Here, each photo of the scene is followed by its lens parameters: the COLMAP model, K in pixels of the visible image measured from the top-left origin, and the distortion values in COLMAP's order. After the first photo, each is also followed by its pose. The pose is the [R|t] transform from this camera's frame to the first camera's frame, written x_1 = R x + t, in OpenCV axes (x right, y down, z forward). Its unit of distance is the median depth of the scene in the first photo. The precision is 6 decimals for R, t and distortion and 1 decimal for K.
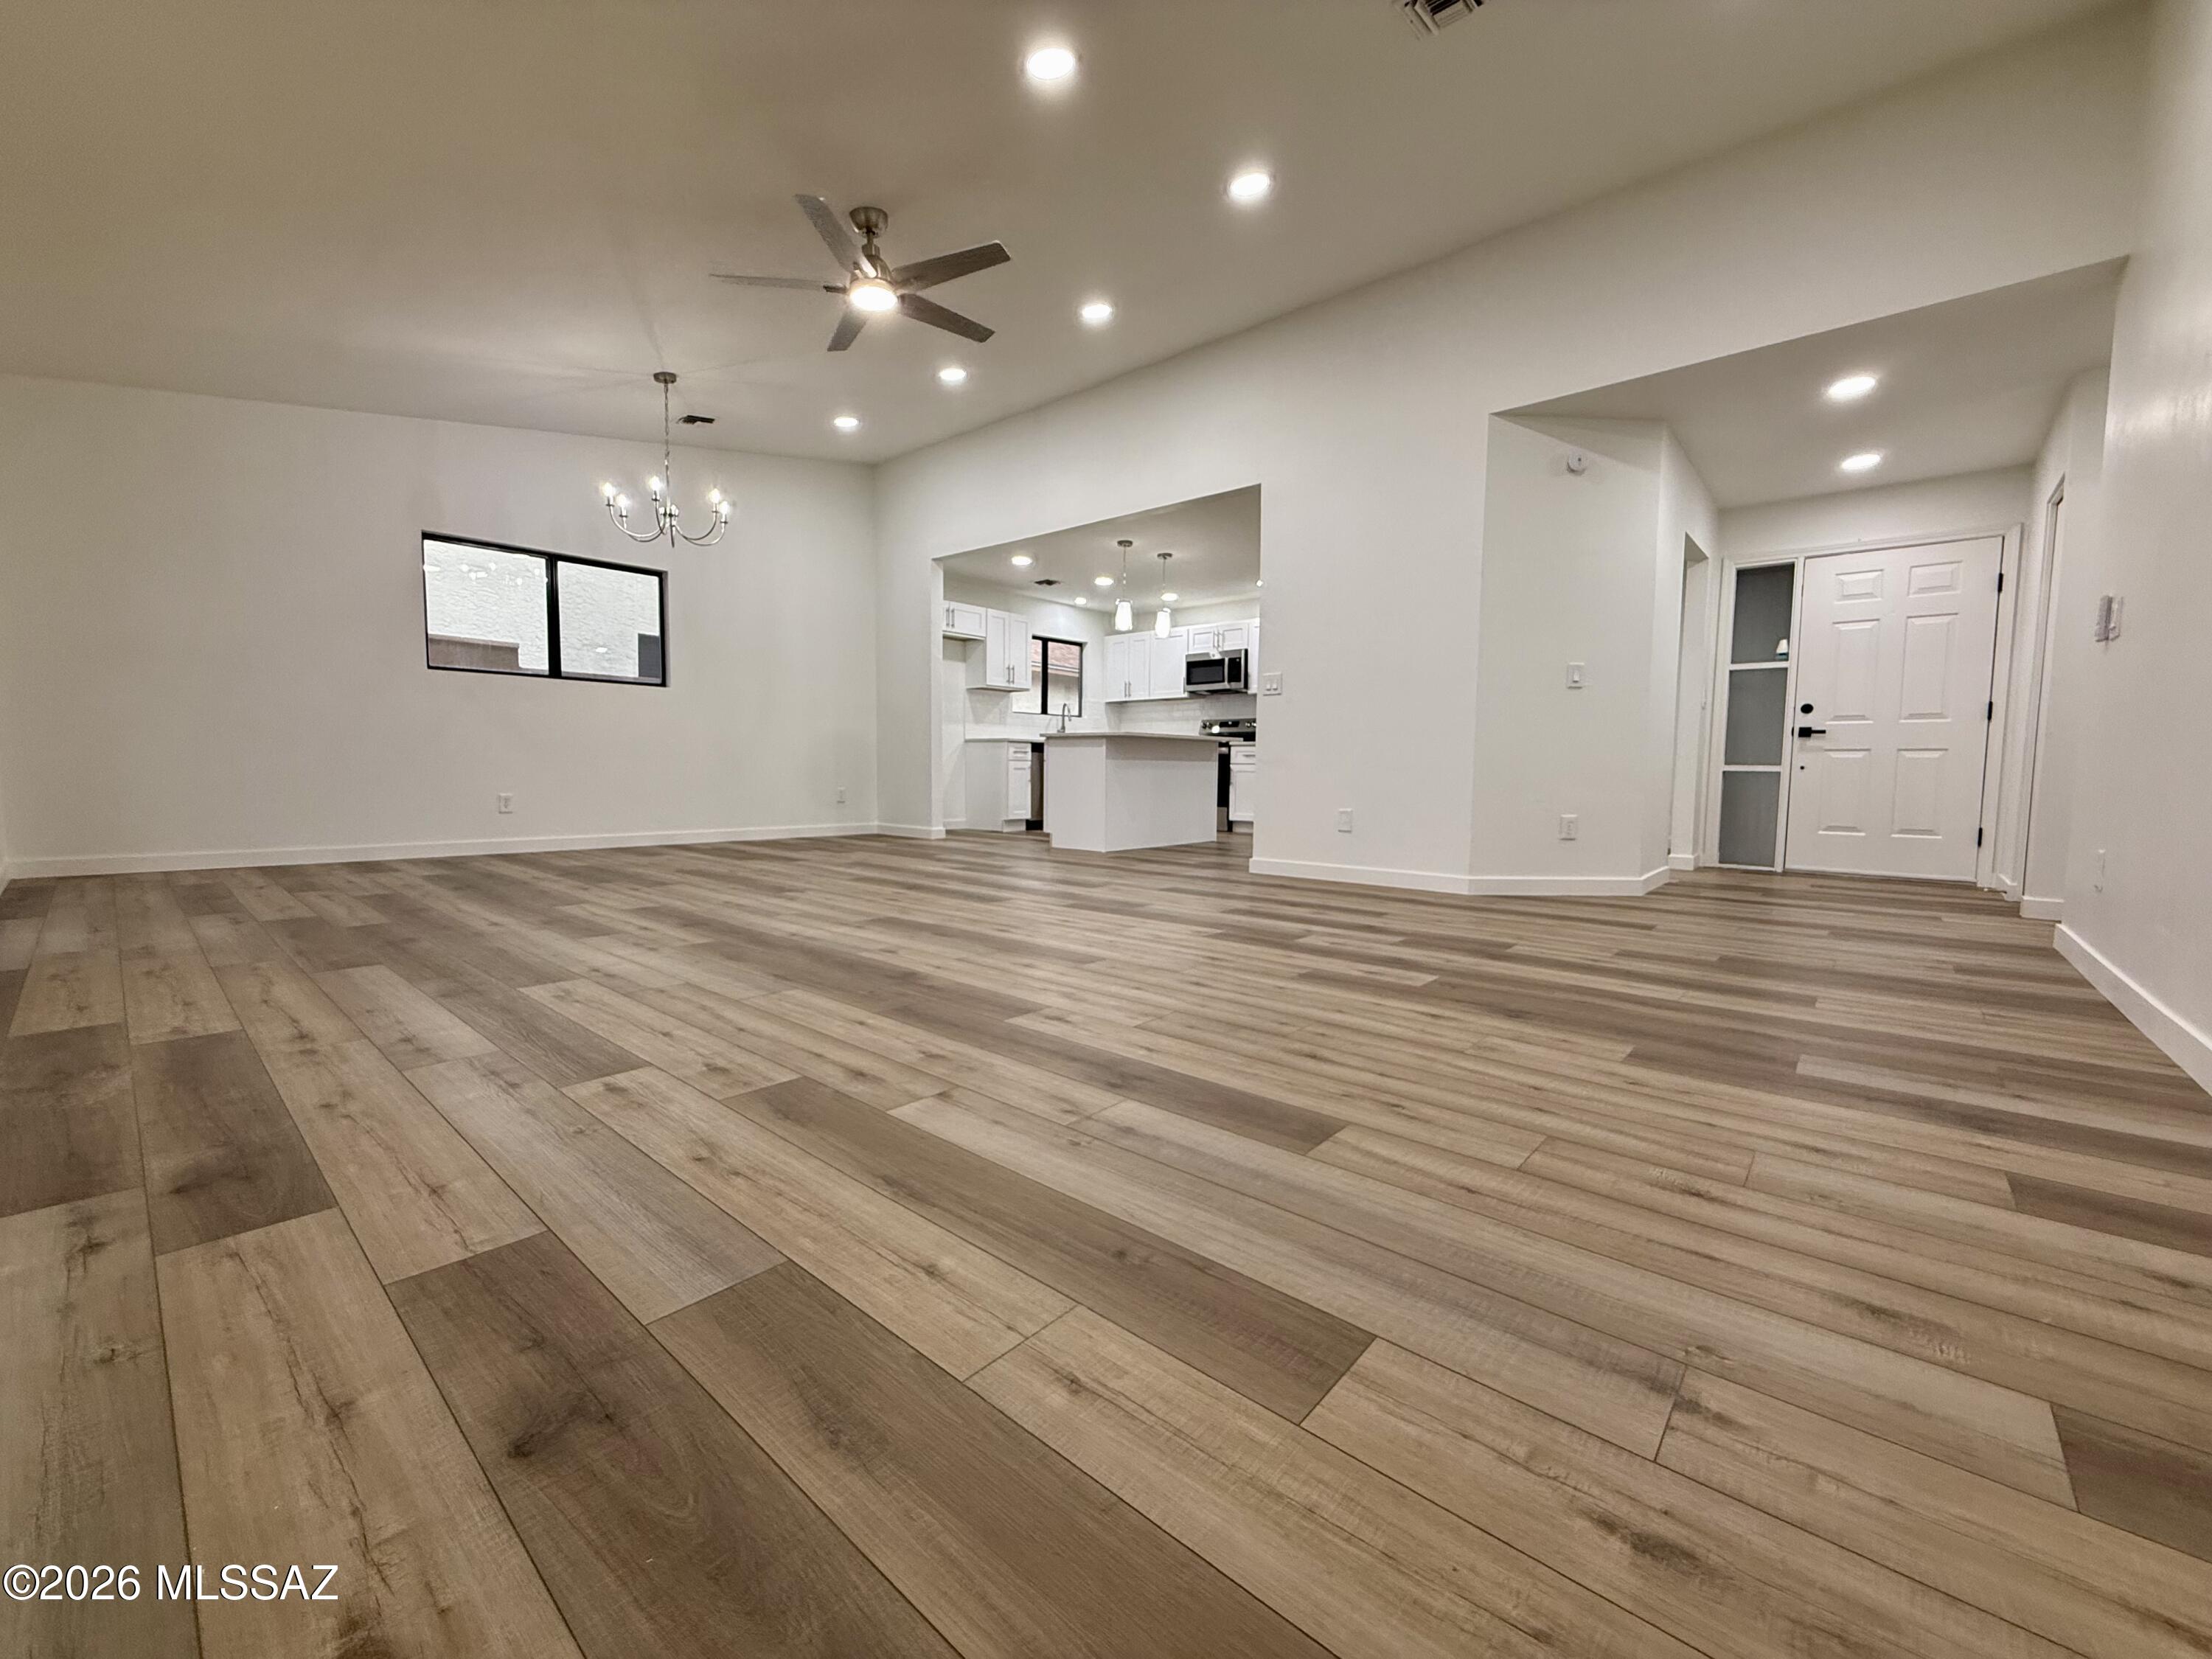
lens RADIAL K [[887.1, 0, 1105.4], [0, 887.1, 835.8], [0, 0, 1]] dist [-0.000117, -0.000112]
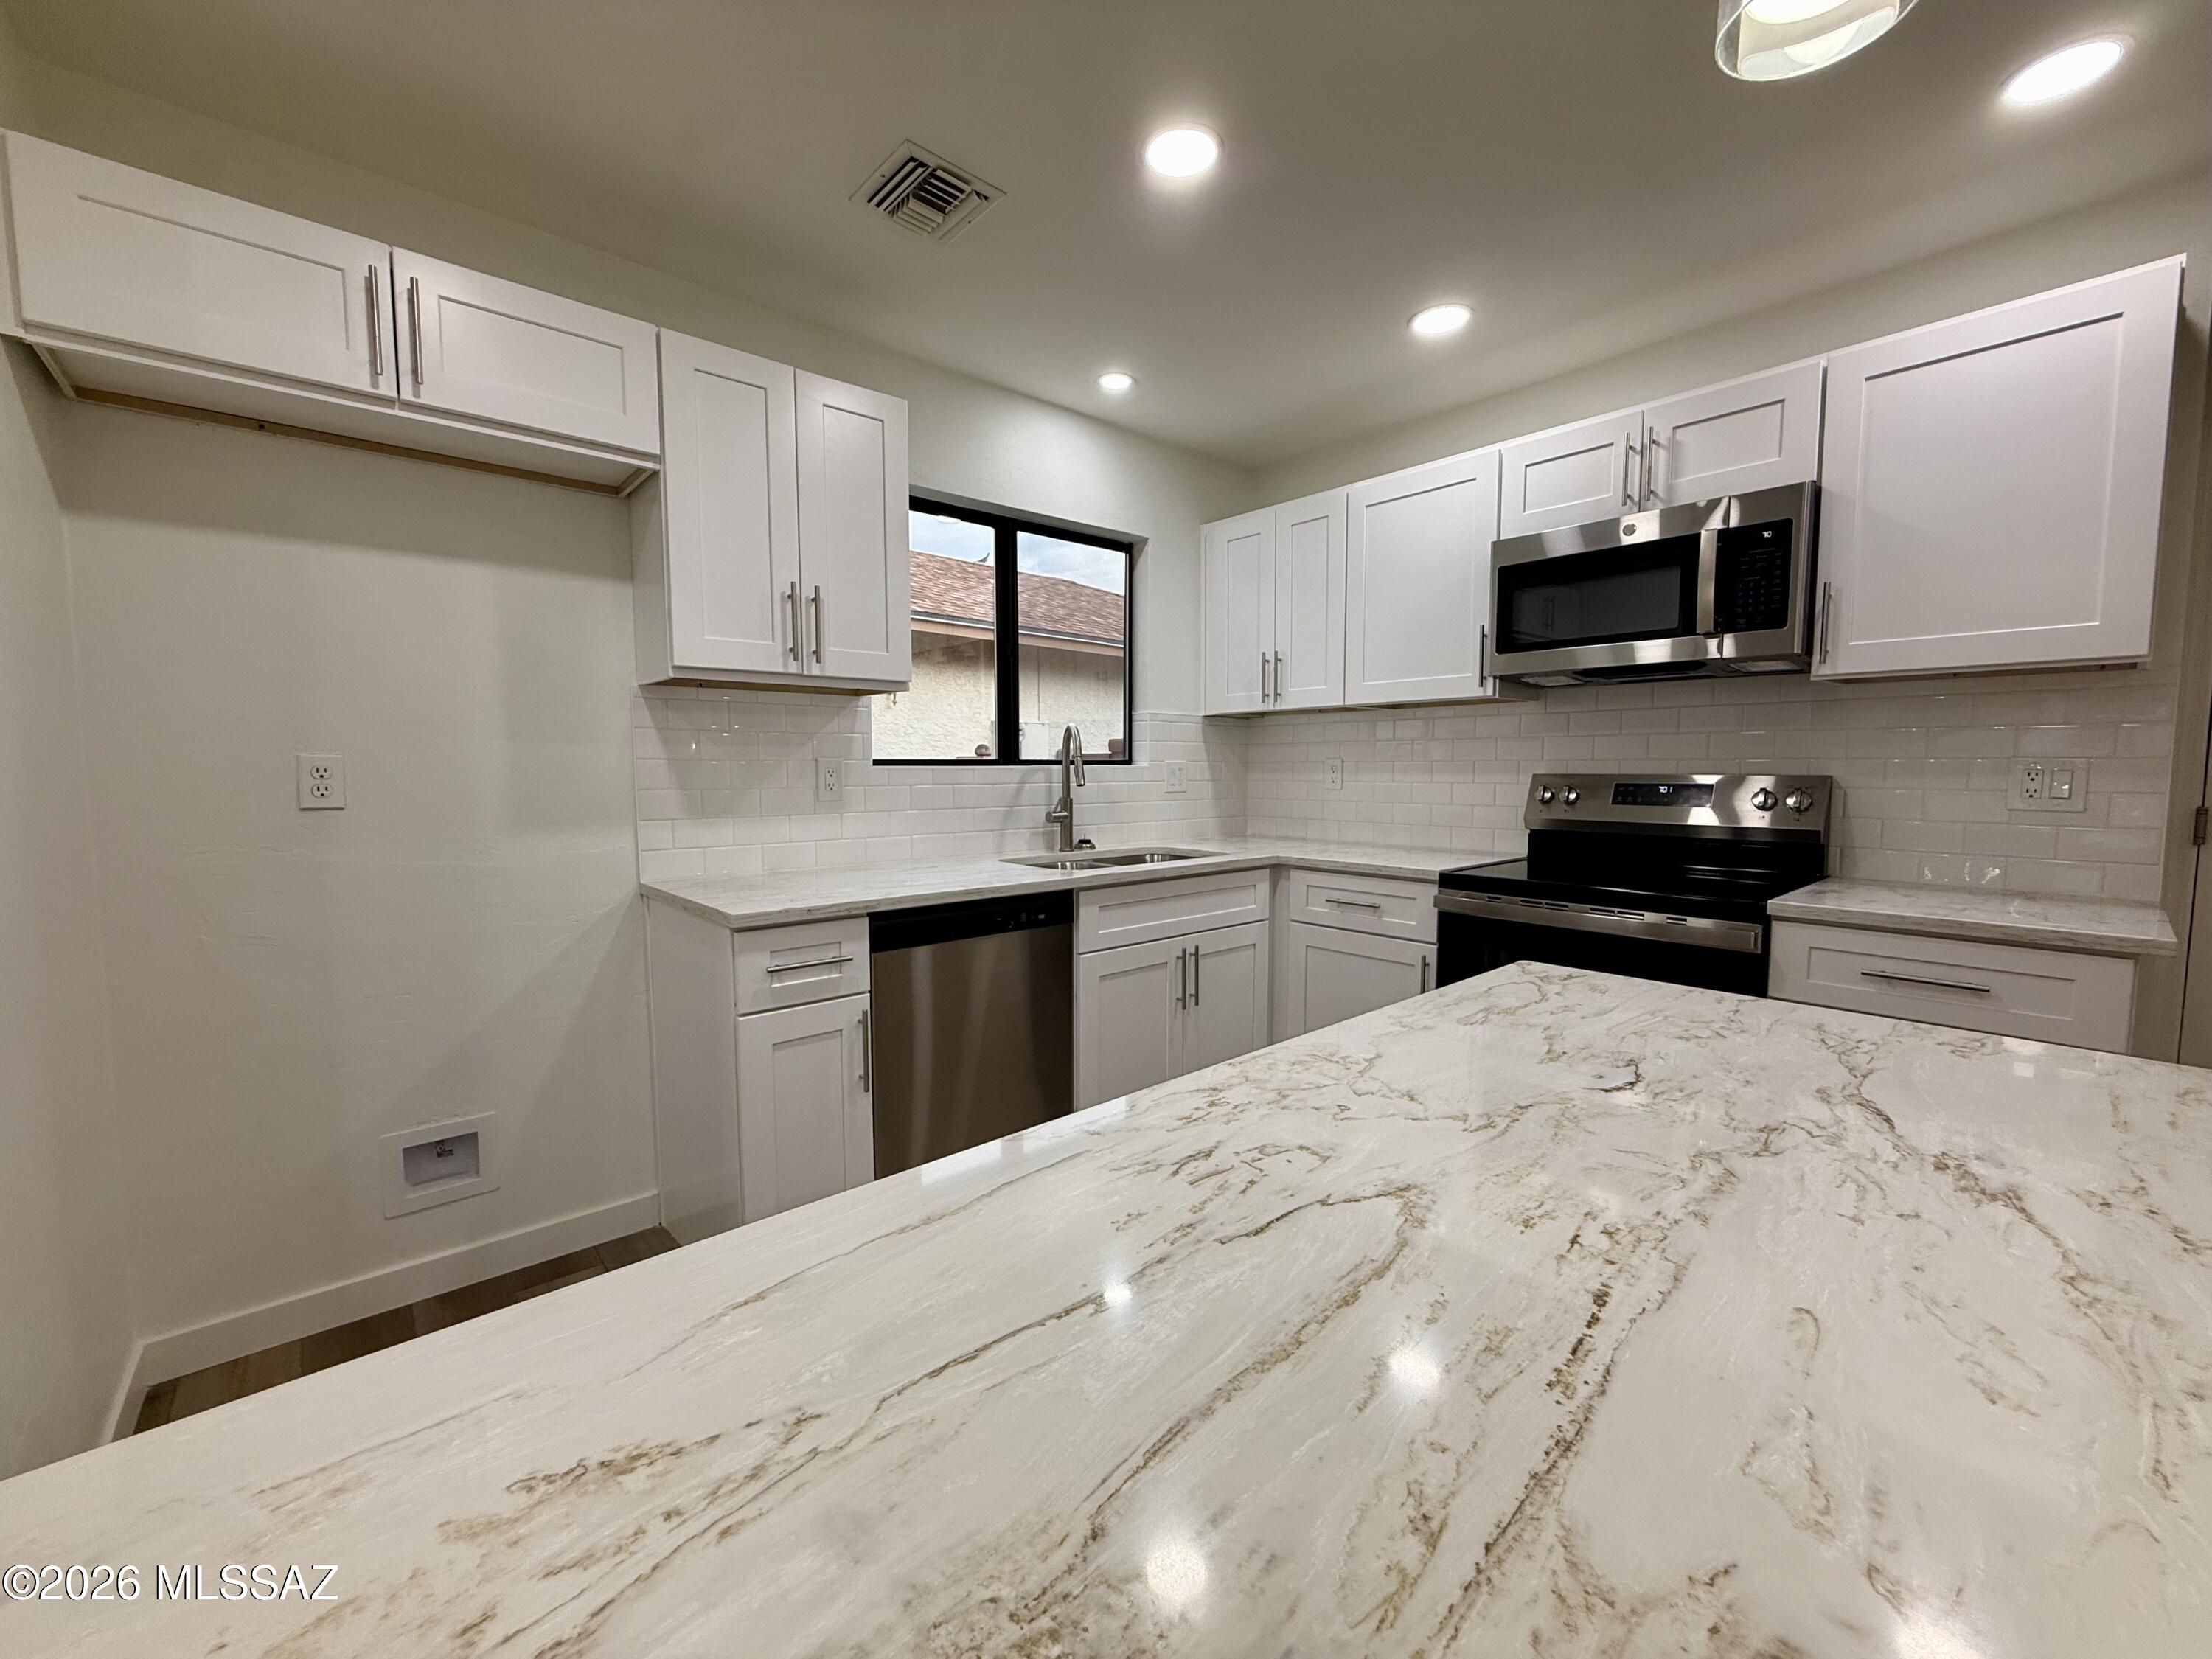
lens RADIAL K [[887.1, 0, 1104.7], [0, 887.1, 832.6], [0, 0, 1]] dist [-0.000117, -0.000112]
pose [[0.991606, -0.003366, -0.129250, 0.007175], [0.004175, 0.999973, 0.005985, -0.116000], [0.129226, -0.006474, 0.991594, 0.709124]]
